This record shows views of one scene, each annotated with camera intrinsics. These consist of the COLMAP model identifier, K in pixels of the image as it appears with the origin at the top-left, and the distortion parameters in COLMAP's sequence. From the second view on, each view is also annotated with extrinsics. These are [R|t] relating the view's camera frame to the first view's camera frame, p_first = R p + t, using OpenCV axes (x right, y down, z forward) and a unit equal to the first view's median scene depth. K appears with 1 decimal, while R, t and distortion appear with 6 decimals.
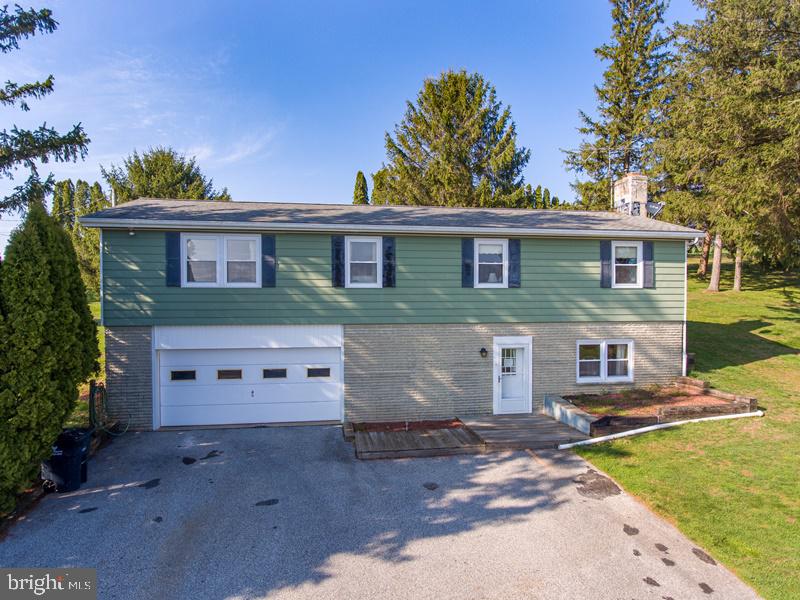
lens RADIAL K [[476.7, 0, 399.5], [0, 476.7, 306.1], [0, 0, 1]] dist [-0.001267, 0.000443]
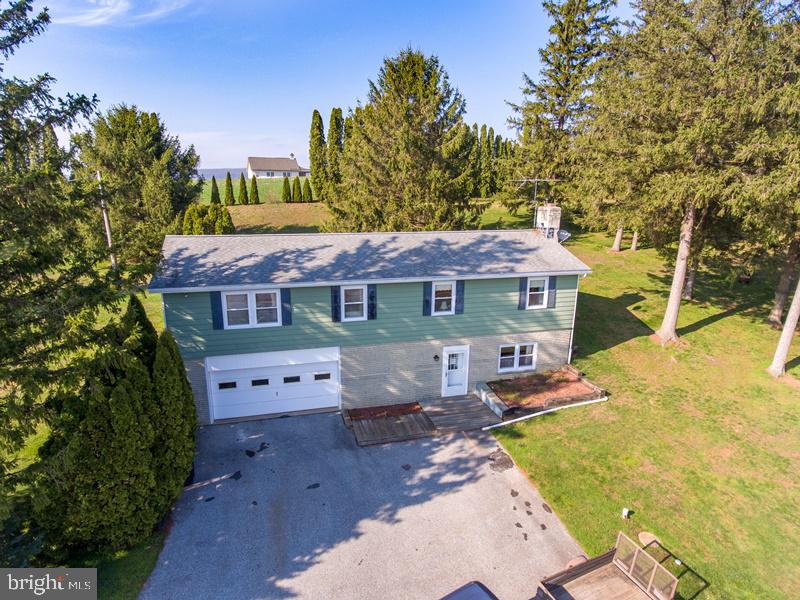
lens RADIAL K [[476.7, 0, 399.0], [0, 476.7, 295.9], [0, 0, 1]] dist [-0.001267, 0.000443]
pose [[0.992947, -0.014107, 0.117720, -0.109227], [-0.012790, 0.974357, 0.224642, -0.430188], [-0.117870, -0.224564, 0.967304, -0.361818]]
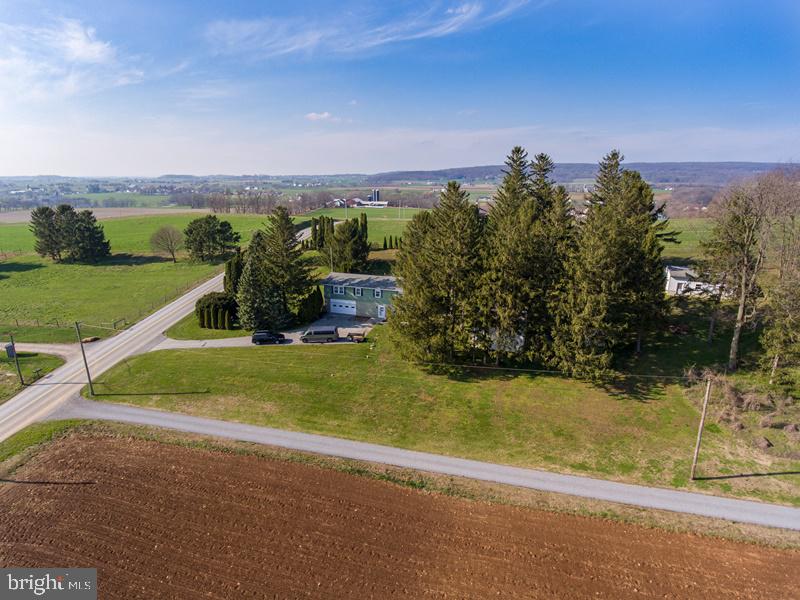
lens RADIAL K [[476.7, 0, 397.4], [0, 476.7, 300.1], [0, 0, 1]] dist [-0.001267, 0.000443]
pose [[0.891001, 0.124353, -0.436638, 3.196996], [-0.012371, 0.968050, 0.250453, -1.592059], [0.453832, -0.217753, 0.864072, -4.306271]]
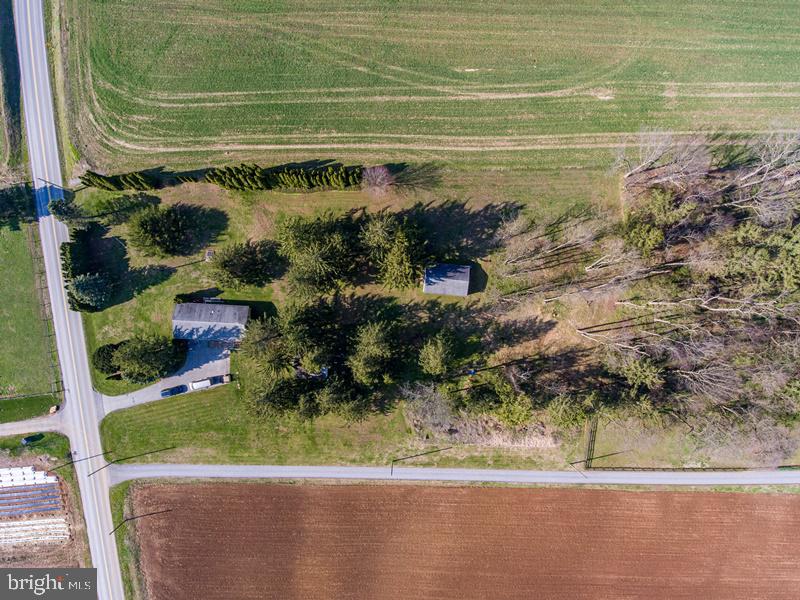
lens RADIAL K [[476.7, 0, 397.2], [0, 476.7, 302.2], [0, 0, 1]] dist [-0.001267, 0.000443]
pose [[0.977177, 0.212357, -0.005423, 3.239154], [-0.001792, 0.033772, 0.999428, -8.767291], [0.212419, -0.976608, 0.033381, 2.089470]]
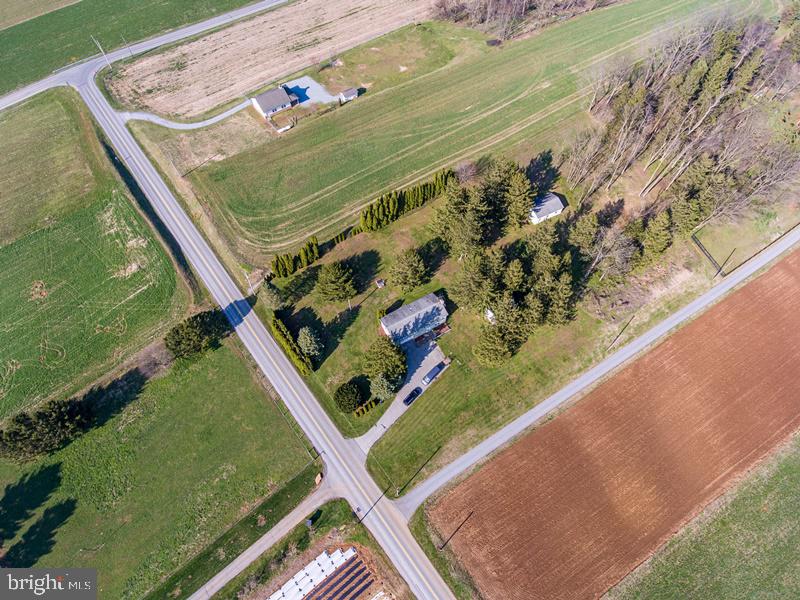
lens RADIAL K [[476.7, 0, 399.7], [0, 476.7, 299.1], [0, 0, 1]] dist [-0.001267, 0.000443]
pose [[0.938405, -0.298000, 0.174905, -1.932044], [0.007168, 0.522864, 0.852386, -8.966583], [-0.345462, -0.798630, 0.492794, -3.255958]]
